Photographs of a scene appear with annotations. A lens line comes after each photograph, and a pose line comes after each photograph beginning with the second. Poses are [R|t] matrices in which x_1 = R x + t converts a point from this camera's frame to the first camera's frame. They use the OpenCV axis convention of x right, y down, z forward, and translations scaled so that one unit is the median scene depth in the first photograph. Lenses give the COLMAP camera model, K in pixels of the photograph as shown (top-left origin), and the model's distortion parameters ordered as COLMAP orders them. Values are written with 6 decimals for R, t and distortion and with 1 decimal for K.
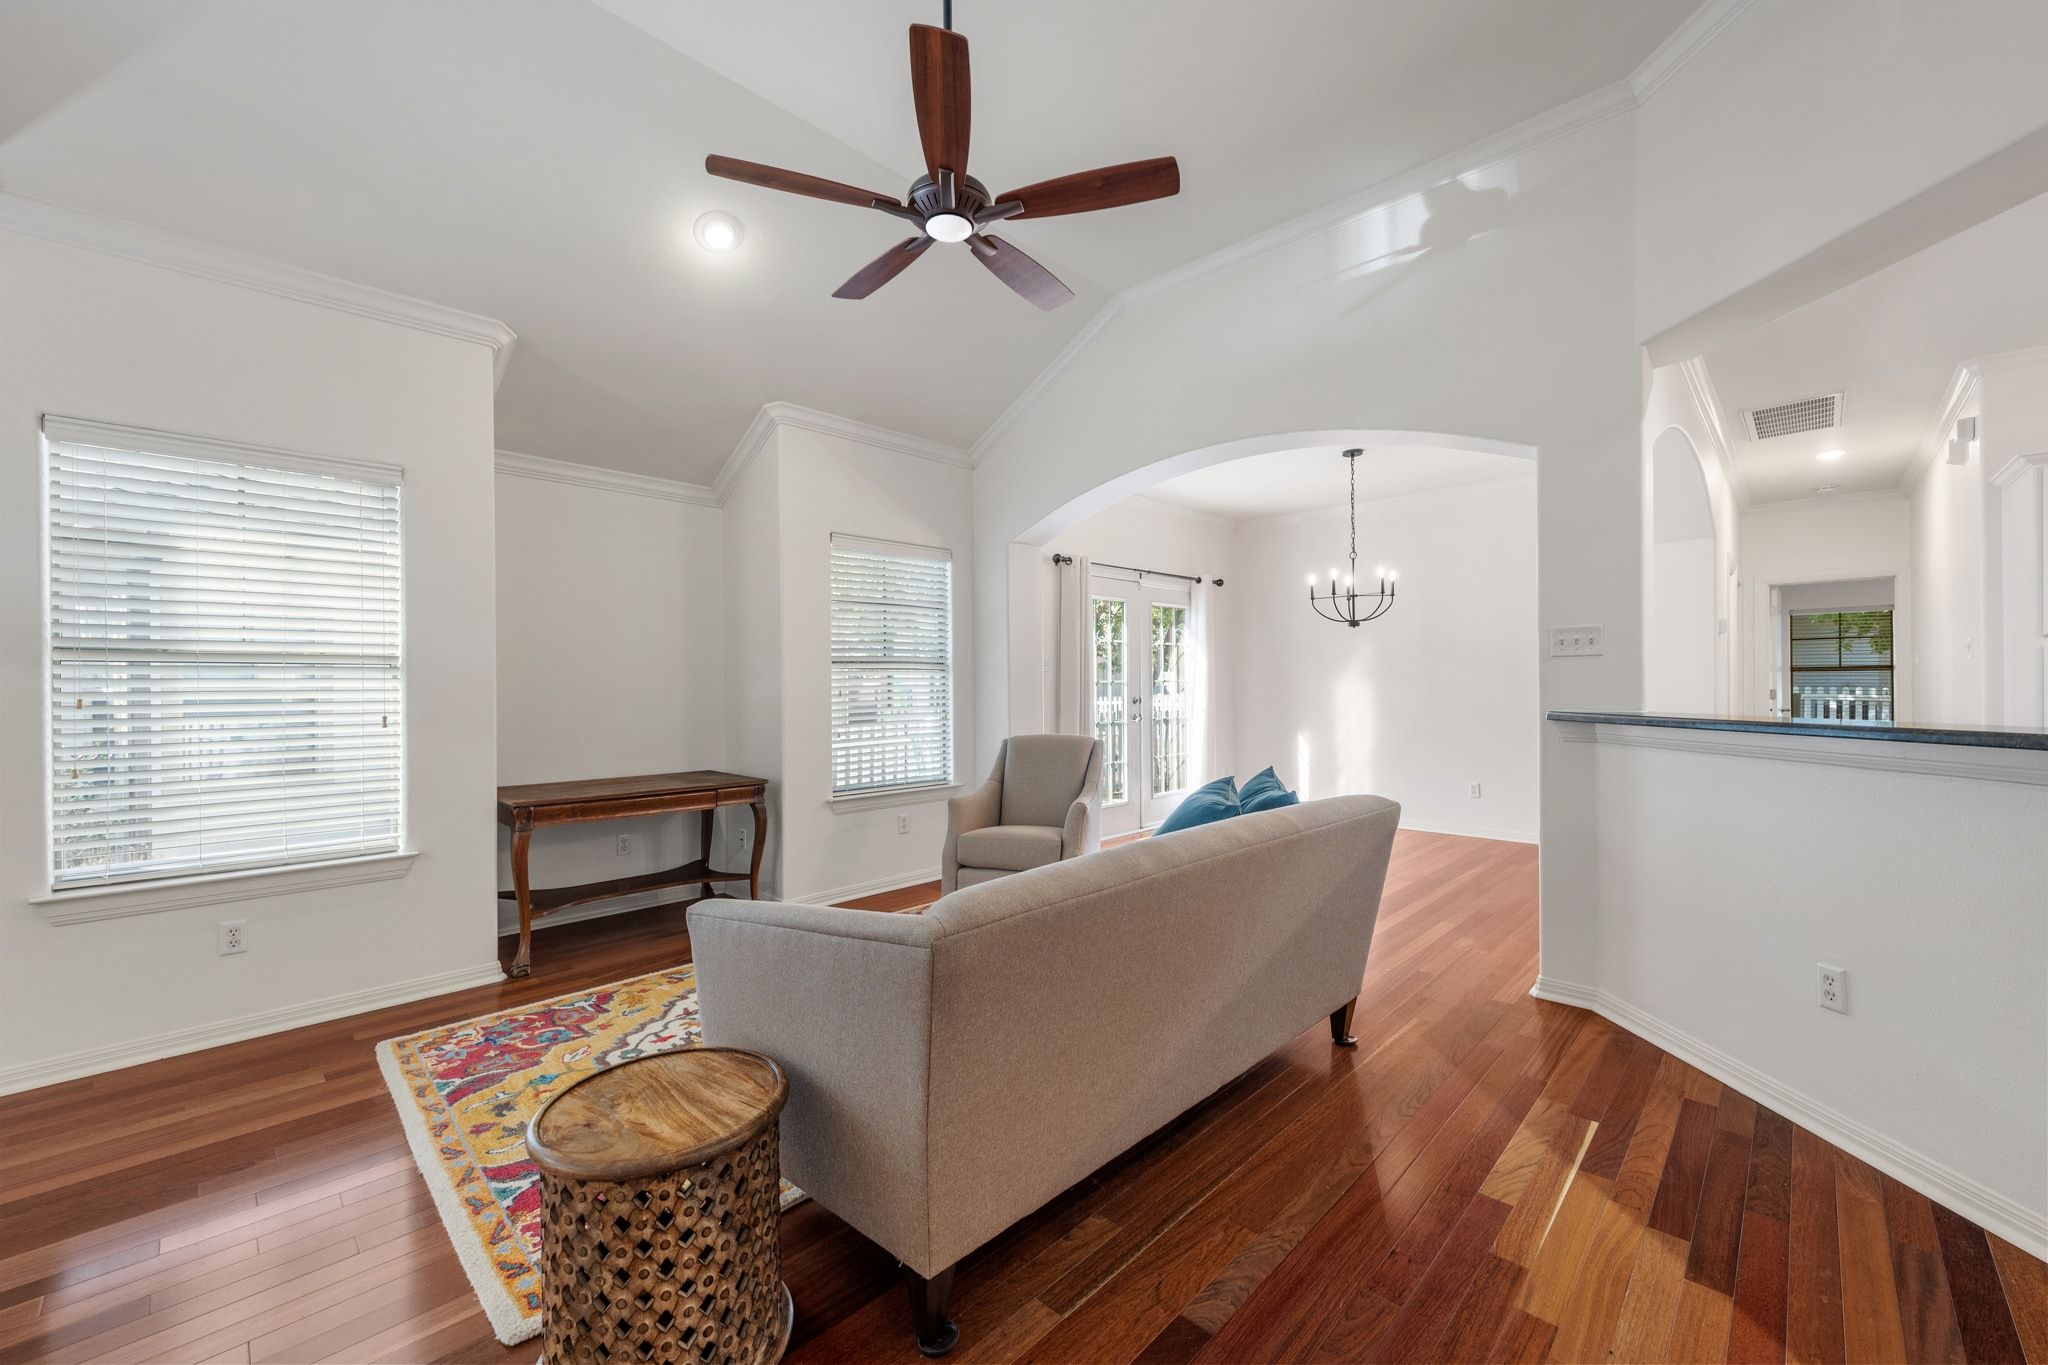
lens RADIAL K [[810.2, 0, 1024.1], [0, 810.2, 686.6], [0, 0, 1]] dist [0.000137, 0.000177]
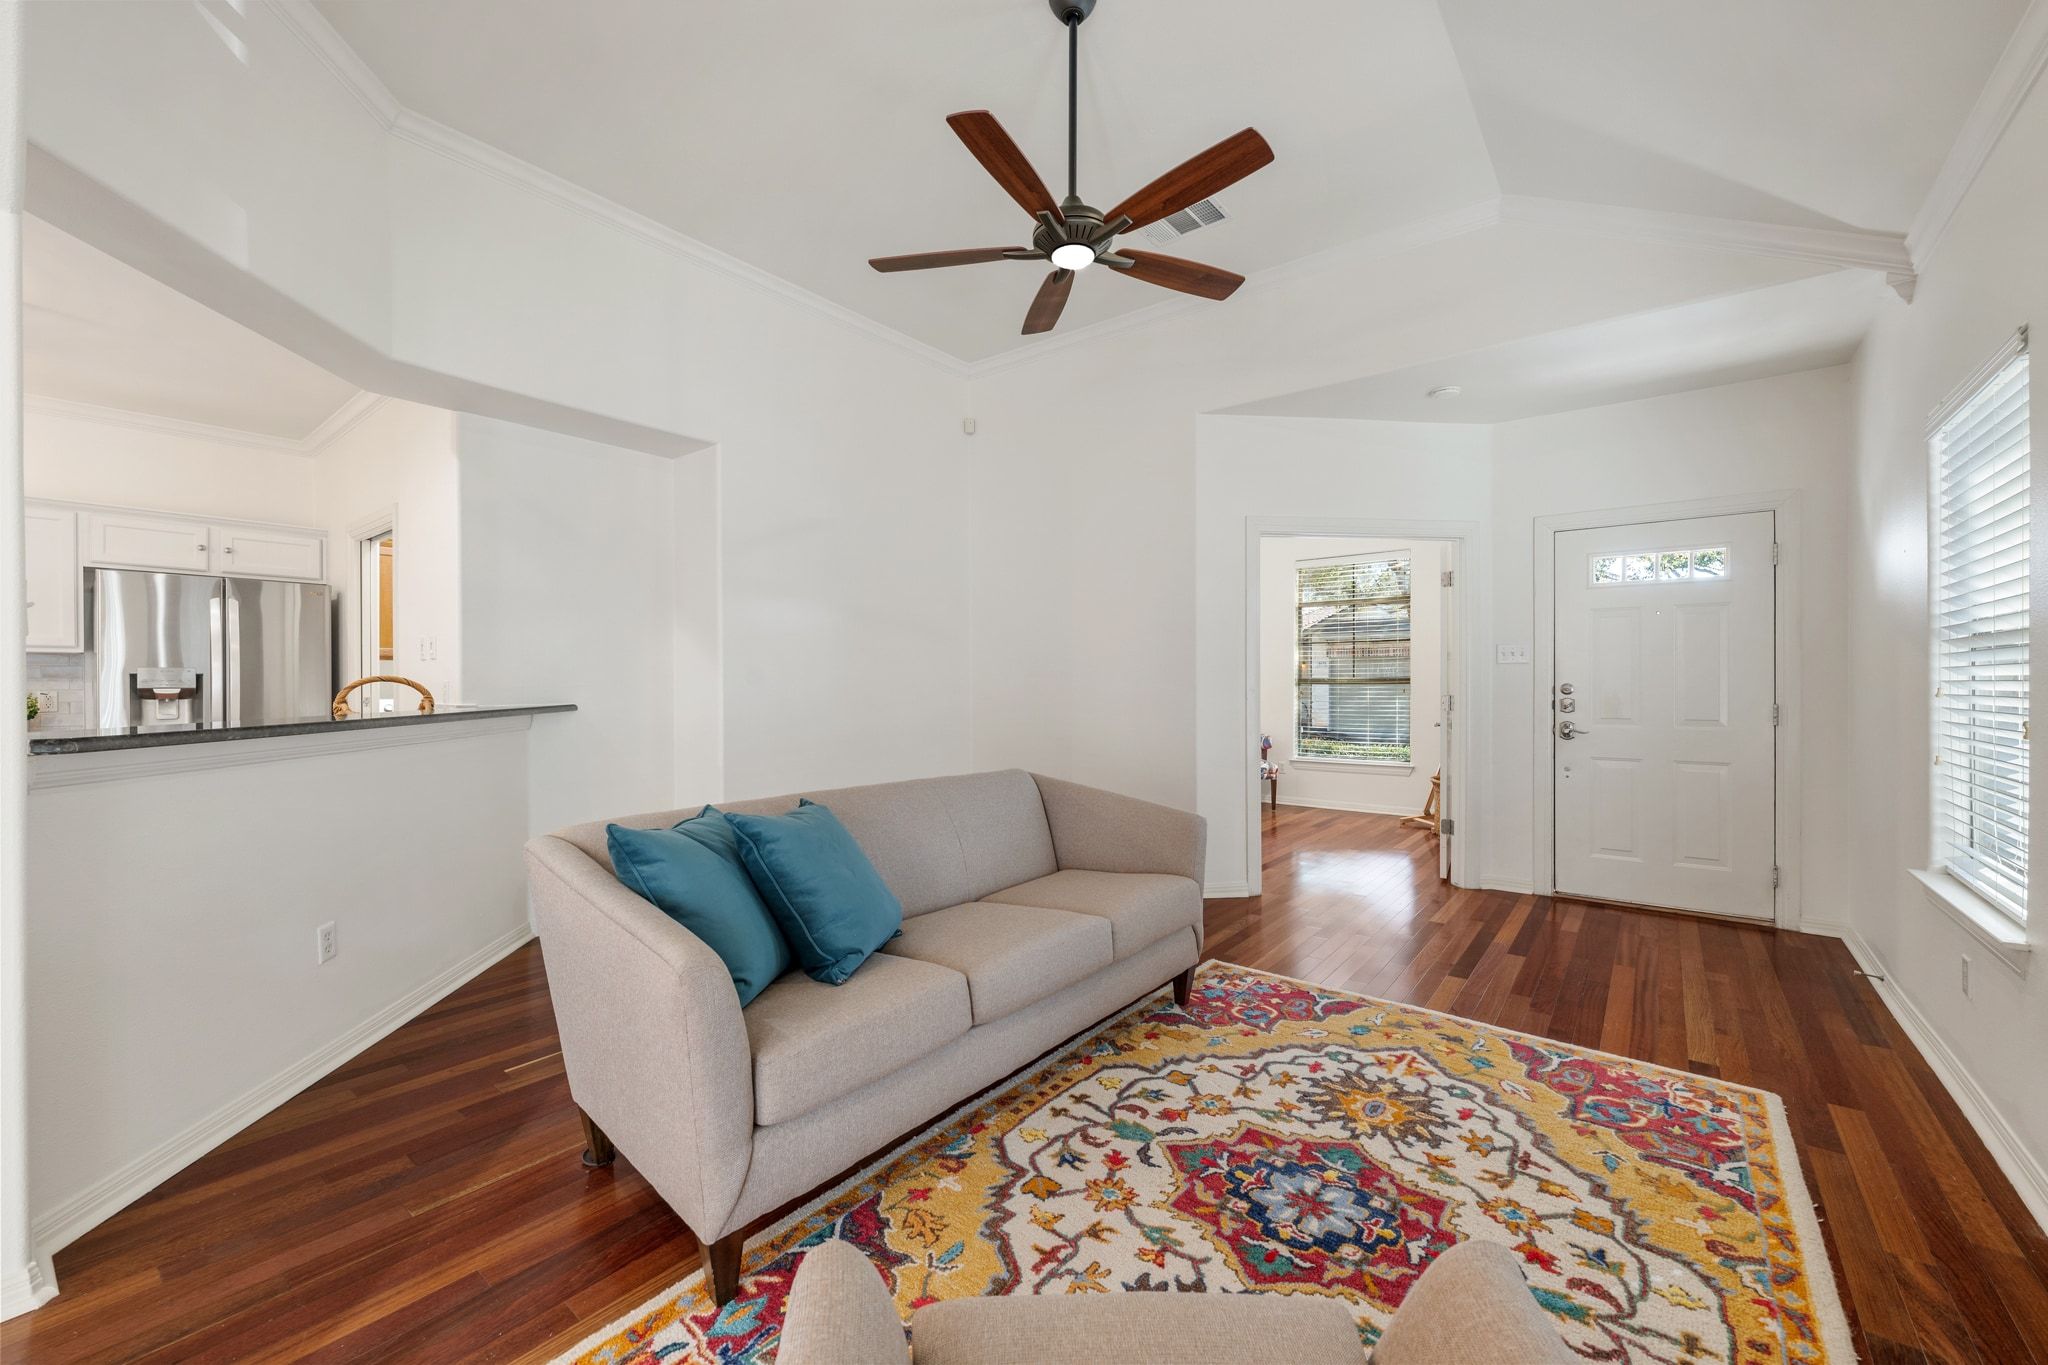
lens RADIAL K [[810.2, 0, 1024.1], [0, 810.2, 686.6], [0, 0, 1]] dist [0.000137, 0.000177]
pose [[-0.995256, 0.009732, -0.096799, 0.066595], [0.009365, 0.999947, 0.004242, -0.000942], [0.096836, 0.003315, -0.995295, 1.681873]]
